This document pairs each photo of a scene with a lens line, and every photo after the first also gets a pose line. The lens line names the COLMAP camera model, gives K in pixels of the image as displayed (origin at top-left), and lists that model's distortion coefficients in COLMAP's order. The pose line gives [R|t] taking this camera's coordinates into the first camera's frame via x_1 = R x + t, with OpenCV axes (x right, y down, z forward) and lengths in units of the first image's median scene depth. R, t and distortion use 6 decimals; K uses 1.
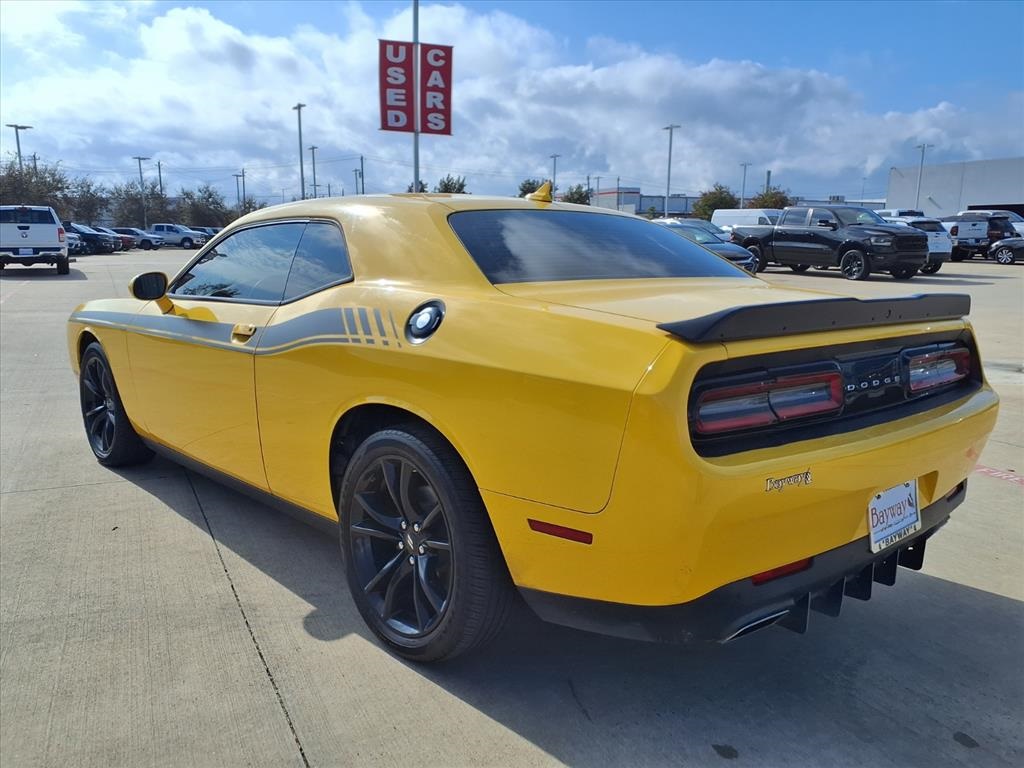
lens RADIAL K [[826.2, 0, 508.7], [0, 826.2, 393.3], [0, 0, 1]] dist [0.011357, -0.004726]
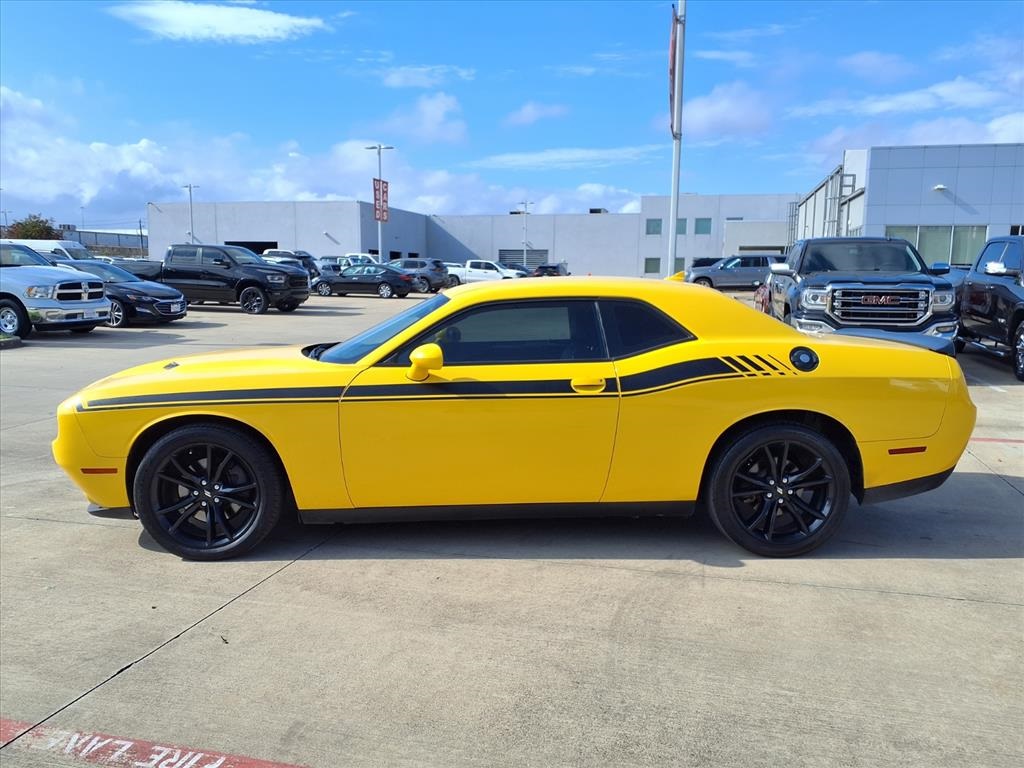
lens RADIAL K [[826.2, 0, 507.6], [0, 826.2, 383.2], [0, 0, 1]] dist [0.011357, -0.004726]
pose [[0.645679, -0.098985, 0.757166, -0.153842], [0.133926, 0.990873, 0.015331, -0.012384], [-0.751773, 0.091506, 0.653043, 0.024789]]
